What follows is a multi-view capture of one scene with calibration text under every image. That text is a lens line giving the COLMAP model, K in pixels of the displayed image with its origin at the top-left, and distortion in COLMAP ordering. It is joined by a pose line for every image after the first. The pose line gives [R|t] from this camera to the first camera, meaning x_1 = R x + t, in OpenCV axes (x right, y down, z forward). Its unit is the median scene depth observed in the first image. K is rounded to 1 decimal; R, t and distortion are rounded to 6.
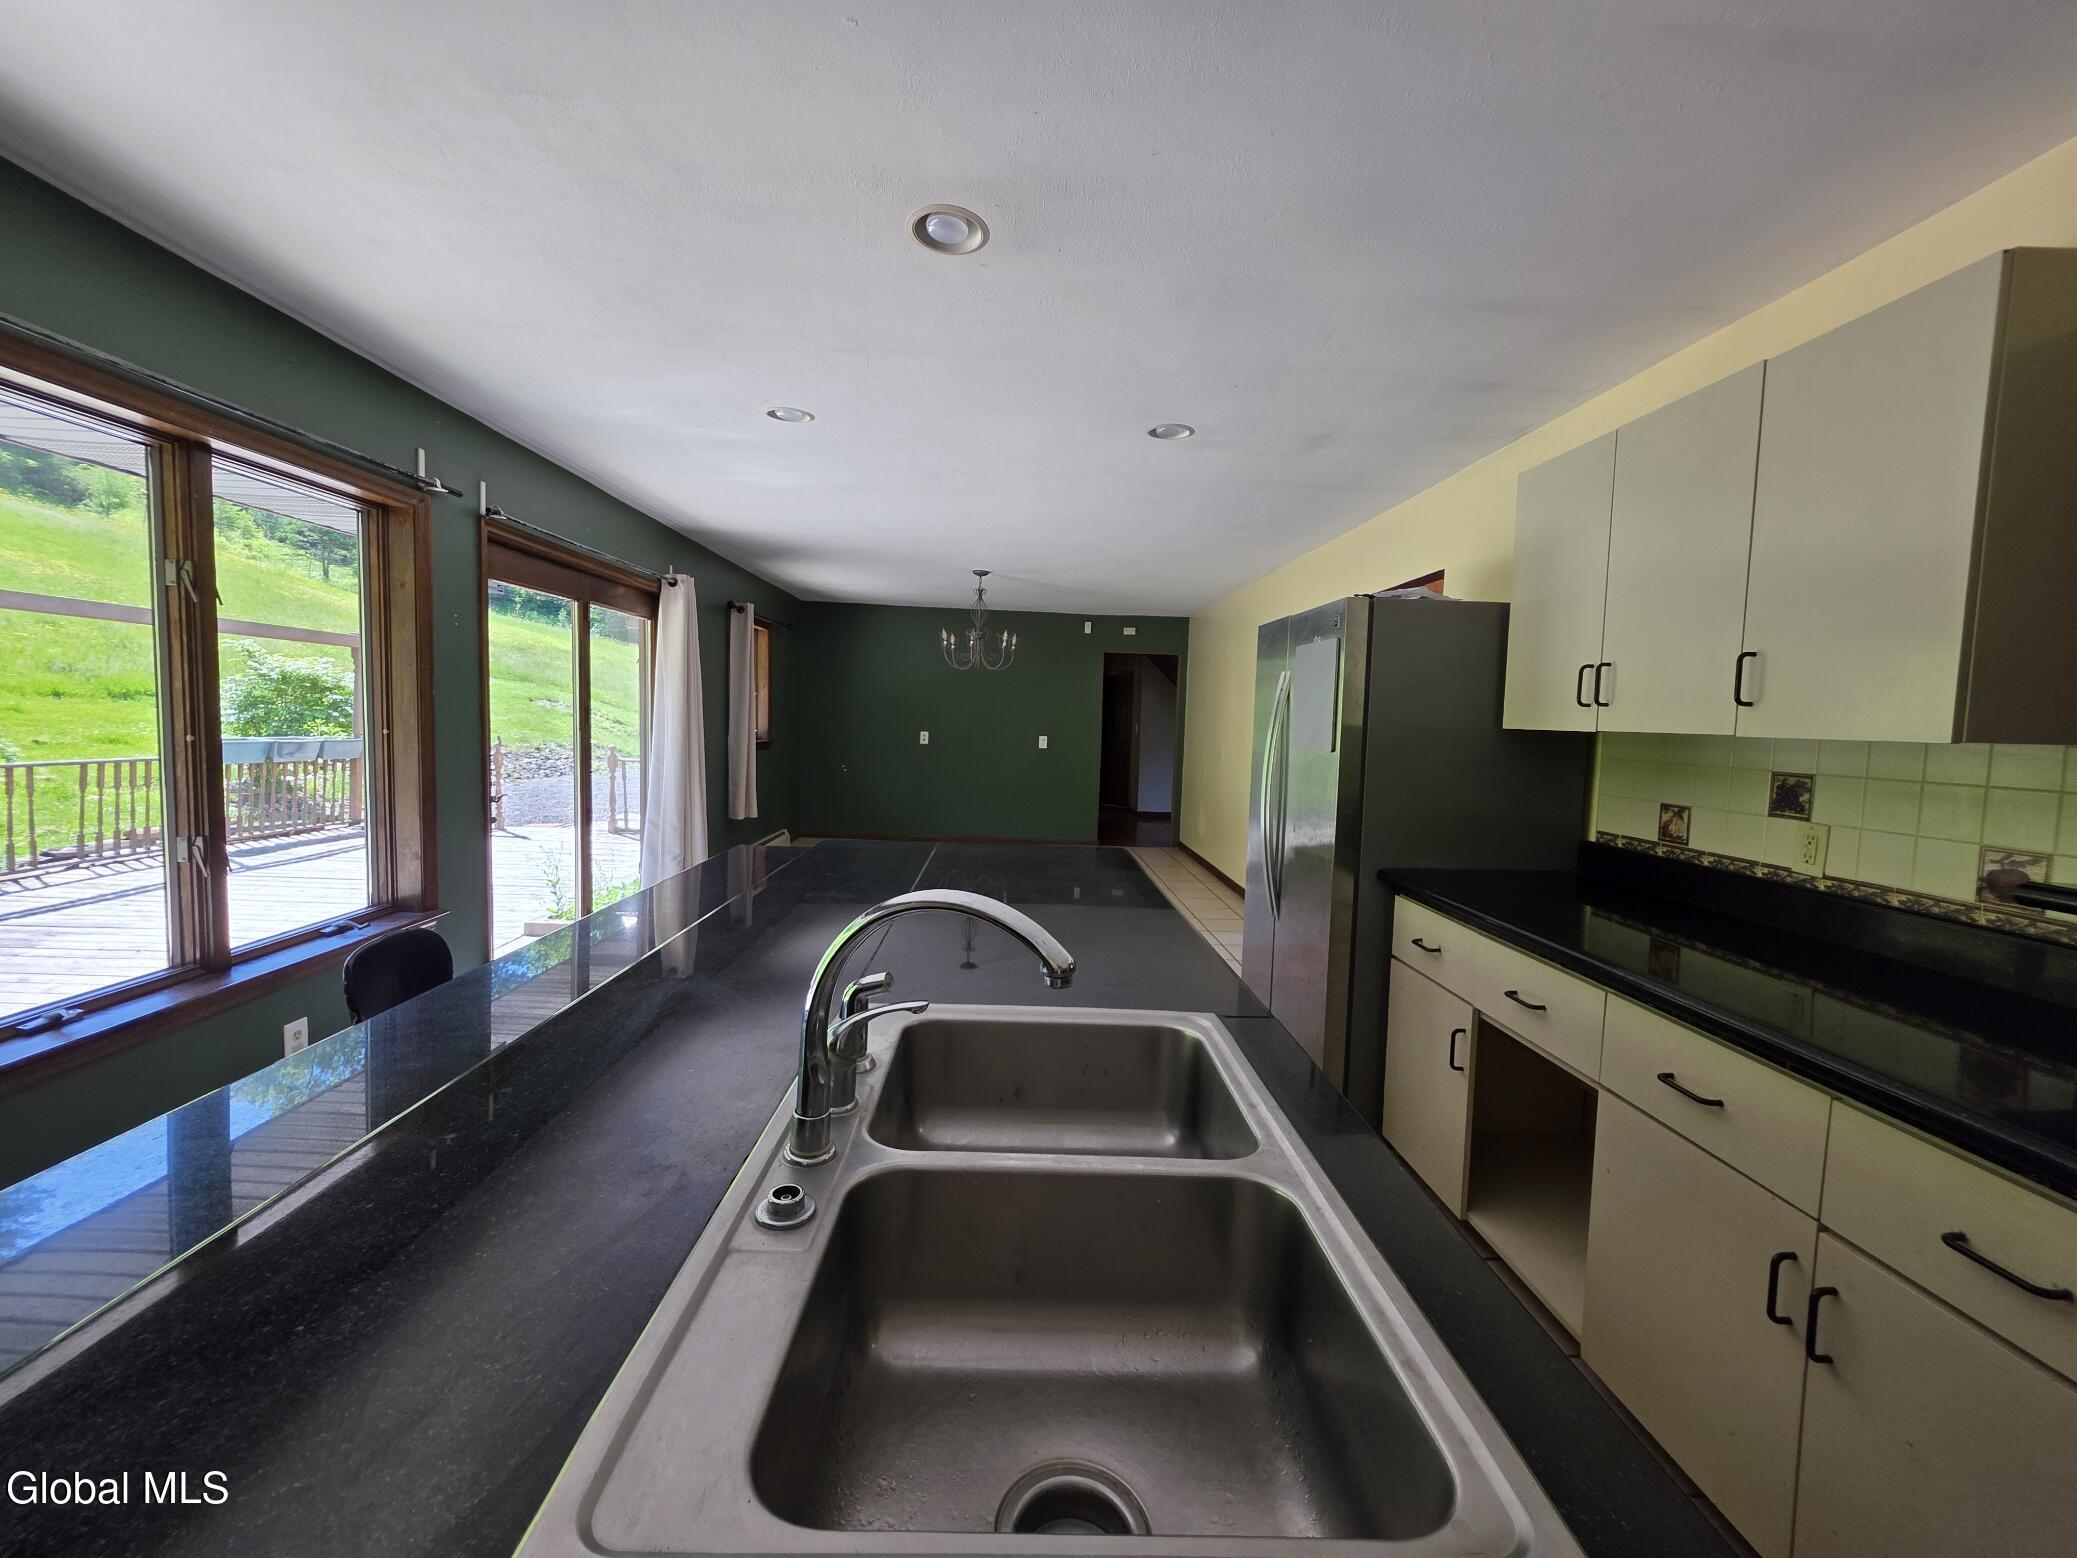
lens RADIAL K [[825.7, 0, 1042.9], [0, 825.7, 778.8], [0, 0, 1]] dist [0.002225, 0.000103]
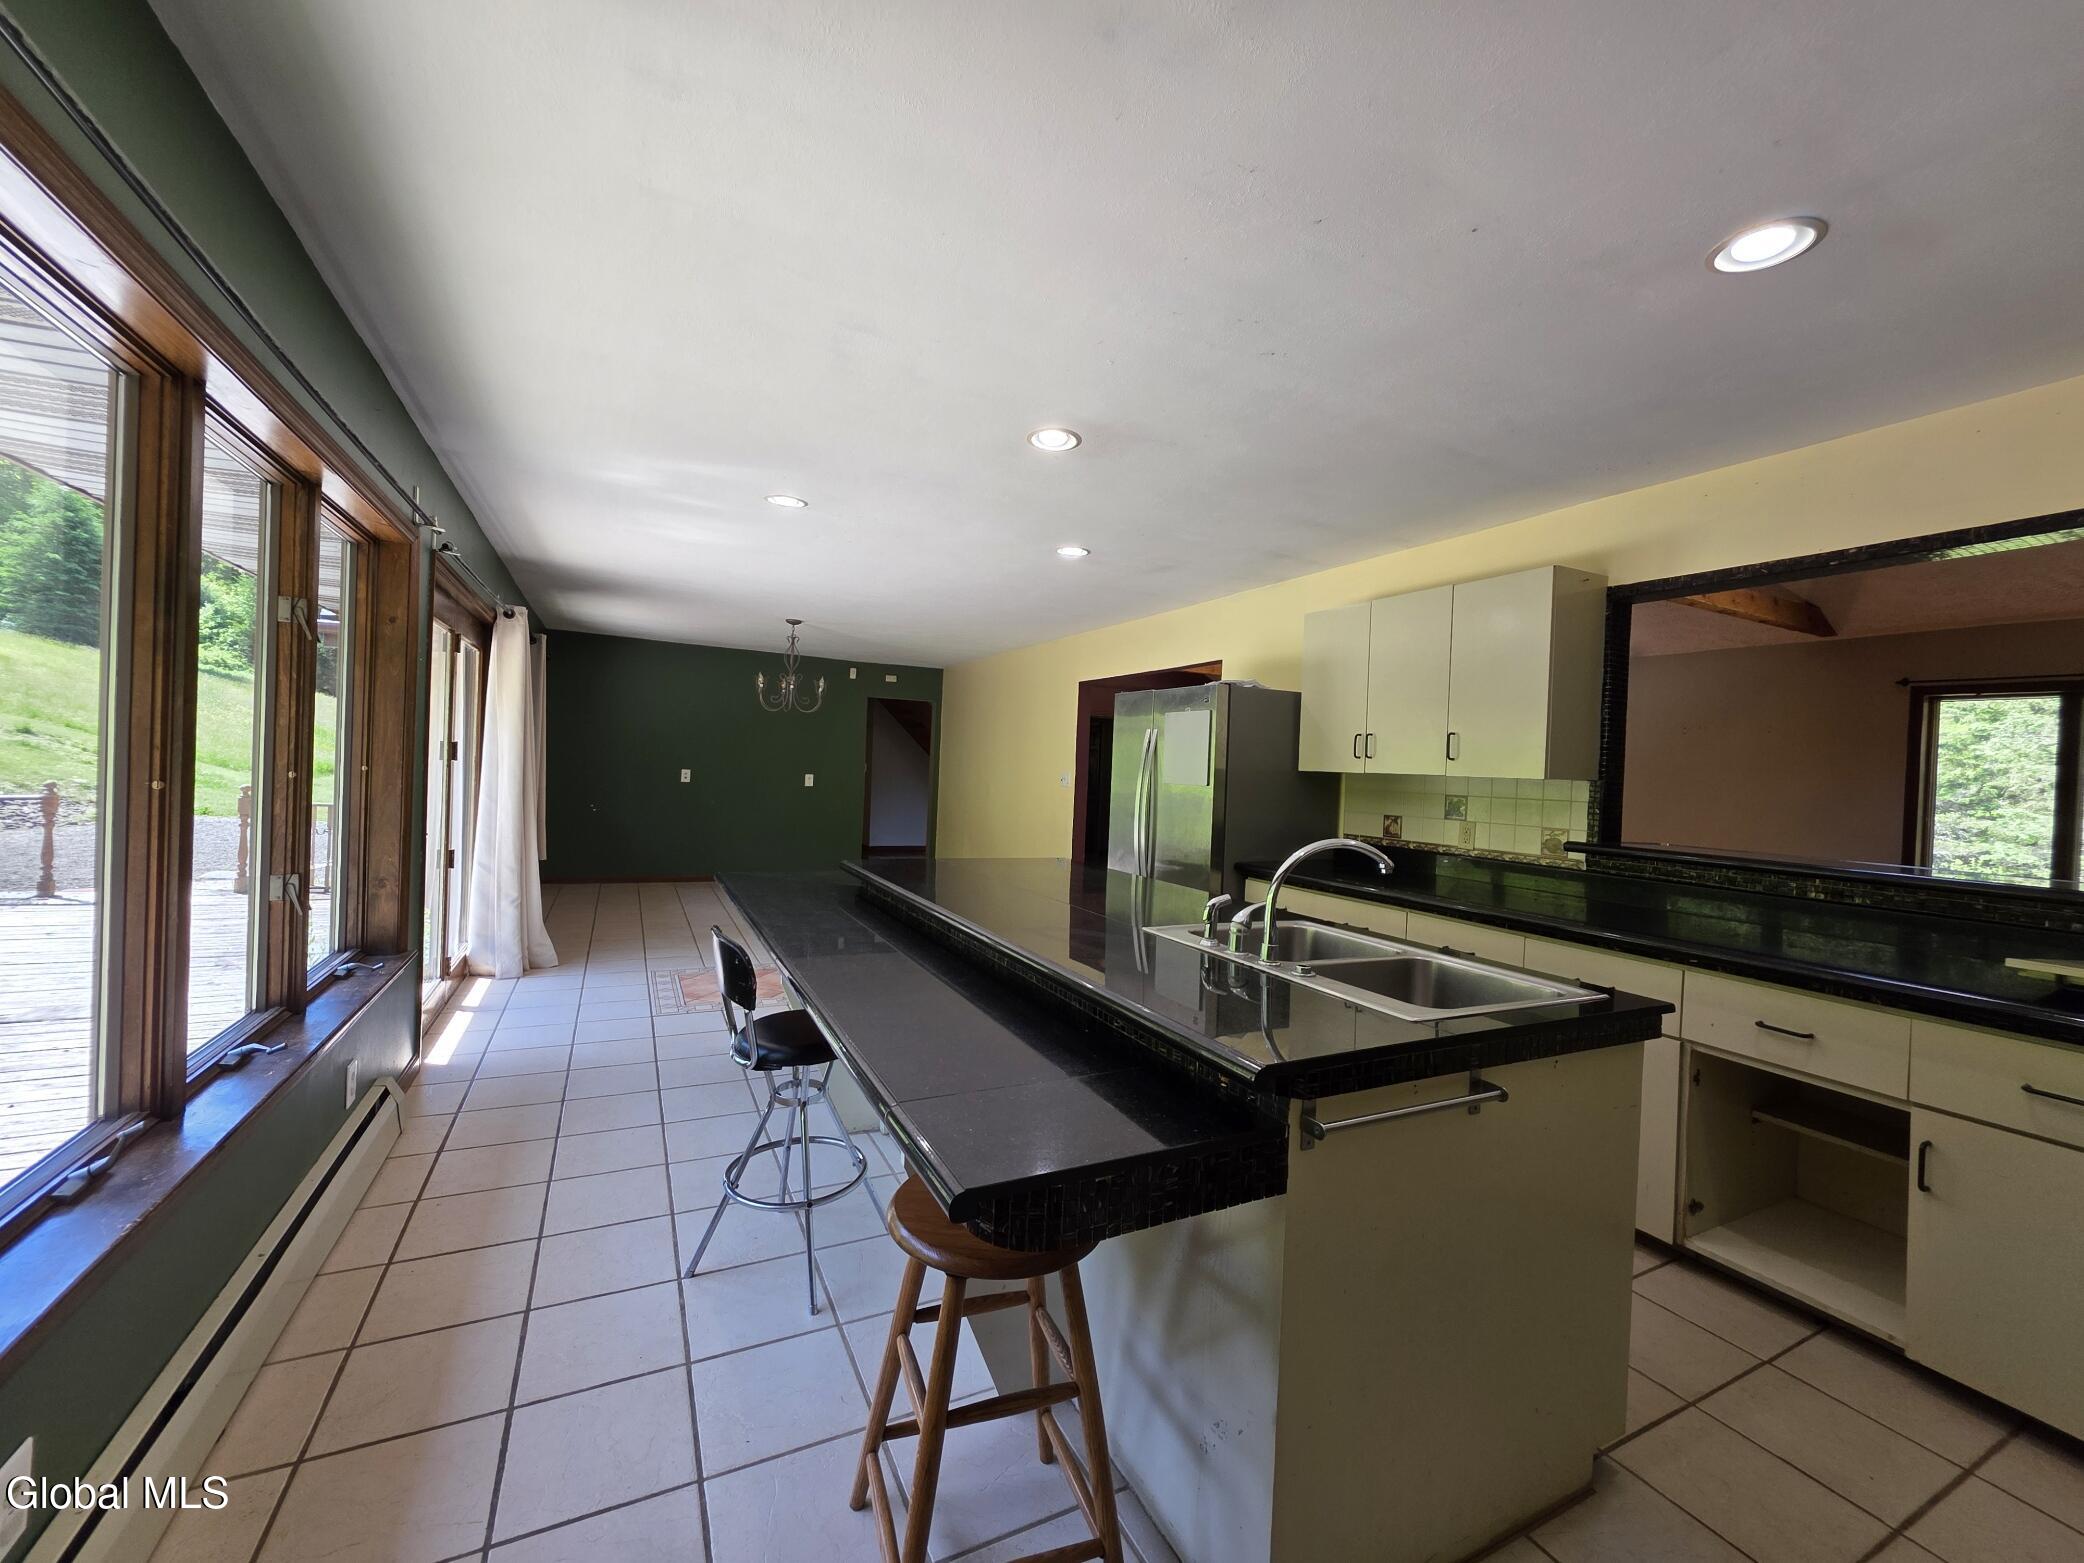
lens RADIAL K [[833.4, 0, 1042.0], [0, 833.4, 781.5], [0, 0, 1]] dist [0.001480, 0.000096]
pose [[0.909951, -0.001199, 0.414713, -0.516084], [0.019301, 0.999035, -0.039462, 0.012922], [-0.414265, 0.043913, 0.909096, -0.232796]]
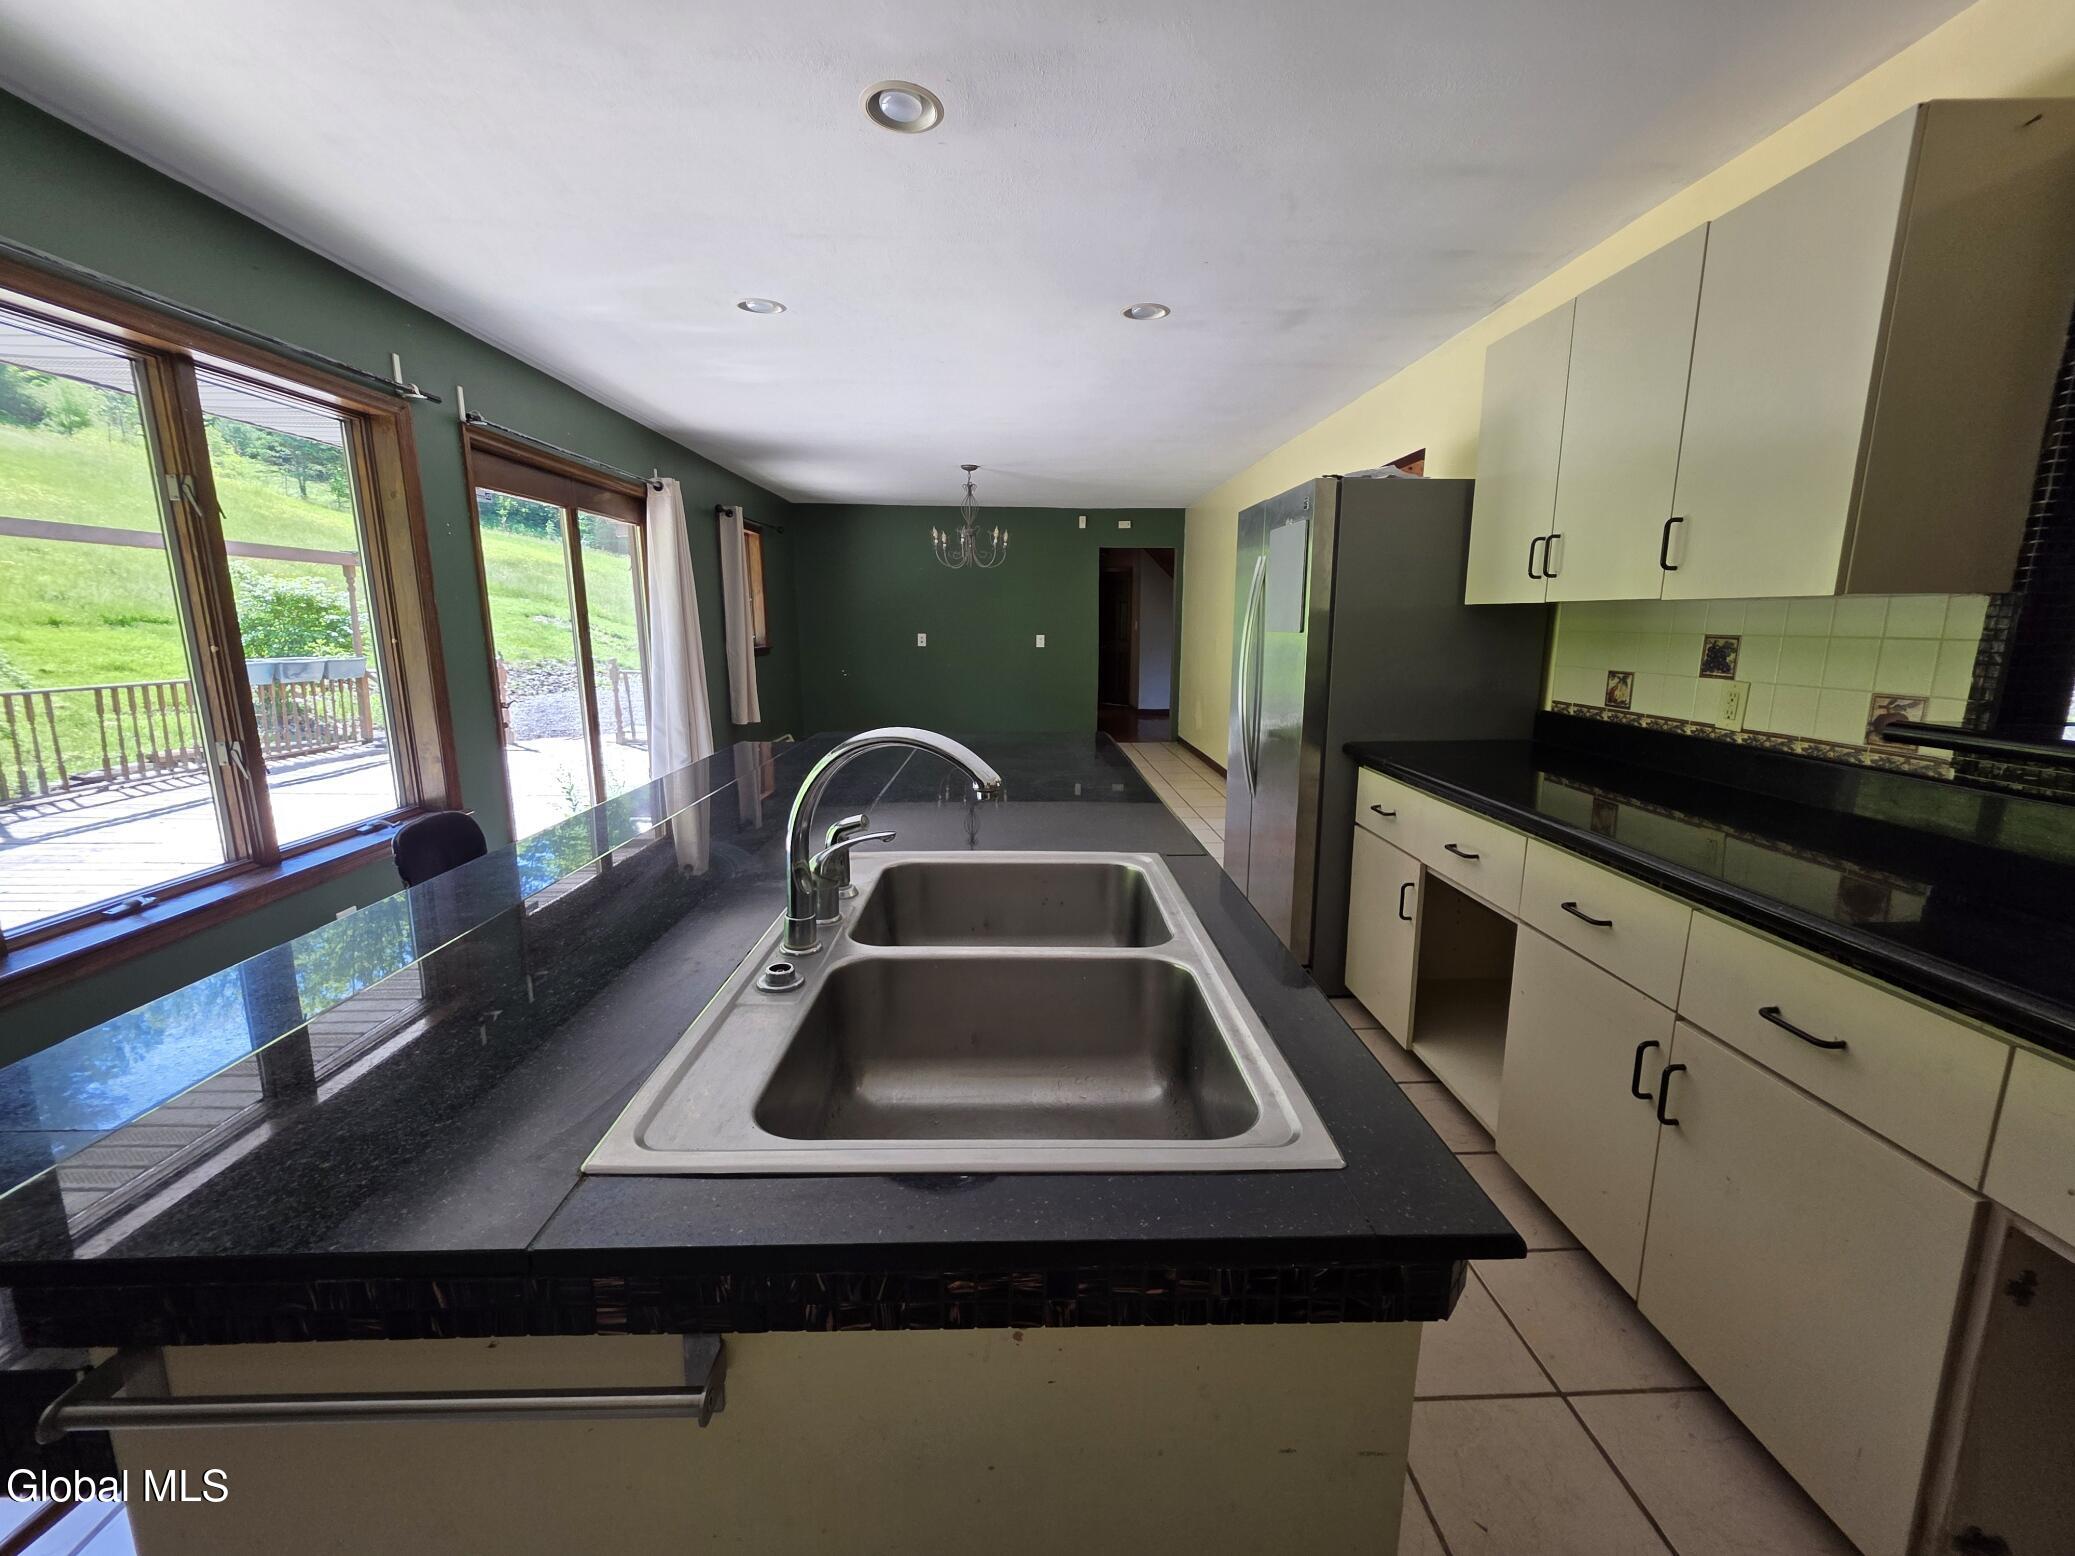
lens RADIAL K [[828.3, 0, 1047.2], [0, 828.3, 778.3], [0, 0, 1]] dist [0.002035, 0.000011]
pose [[0.999568, -0.028805, -0.005854, 0.028998], [0.029285, 0.993040, 0.114075, 0.020637], [0.002527, -0.114197, 0.993455, -0.057510]]
